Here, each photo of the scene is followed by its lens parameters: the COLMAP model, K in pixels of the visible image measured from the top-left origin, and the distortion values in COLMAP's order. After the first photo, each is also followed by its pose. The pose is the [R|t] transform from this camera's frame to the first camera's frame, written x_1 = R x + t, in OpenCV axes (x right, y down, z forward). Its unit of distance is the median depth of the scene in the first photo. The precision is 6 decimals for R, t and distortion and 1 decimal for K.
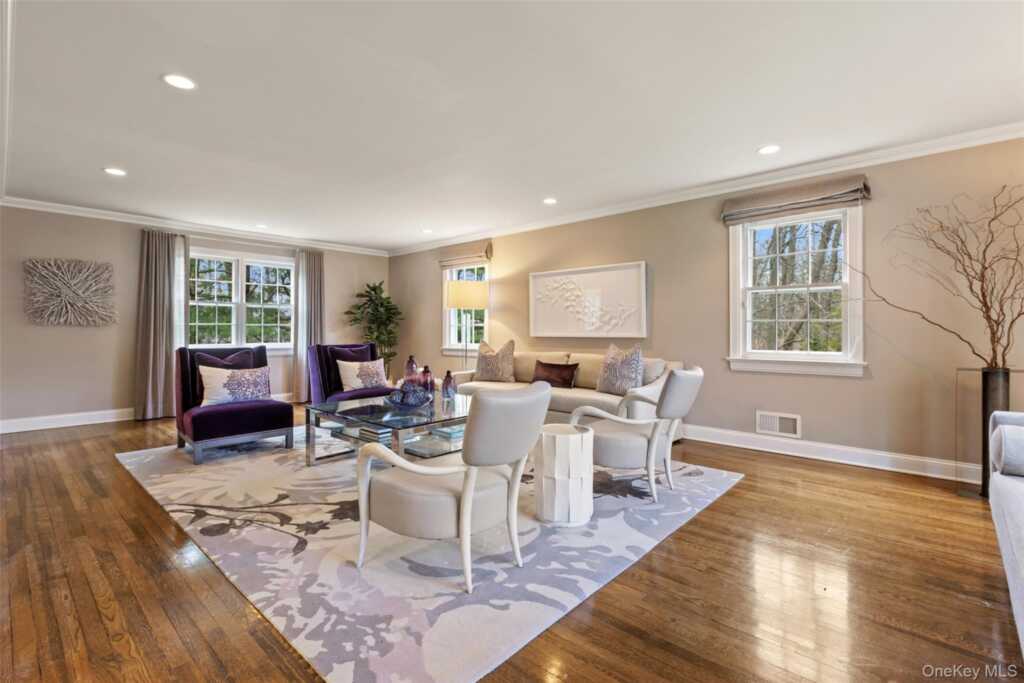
lens RADIAL K [[466.9, 0, 516.2], [0, 466.9, 331.3], [0, 0, 1]] dist [0.002764, 0.000134]
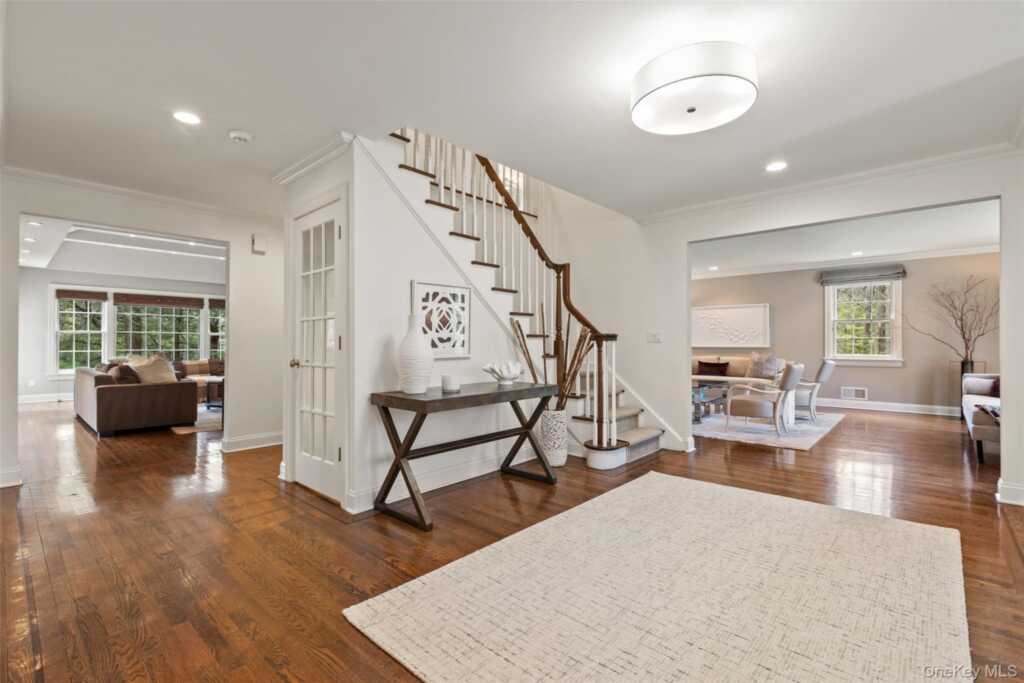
lens RADIAL K [[466.9, 0, 507.8], [0, 466.9, 346.1], [0, 0, 1]] dist [0.002764, 0.000134]
pose [[0.999942, 0.001091, 0.010728, -0.861311], [-0.001152, 0.999983, 0.005695, -0.000082], [-0.010722, -0.005707, 0.999926, -0.874444]]
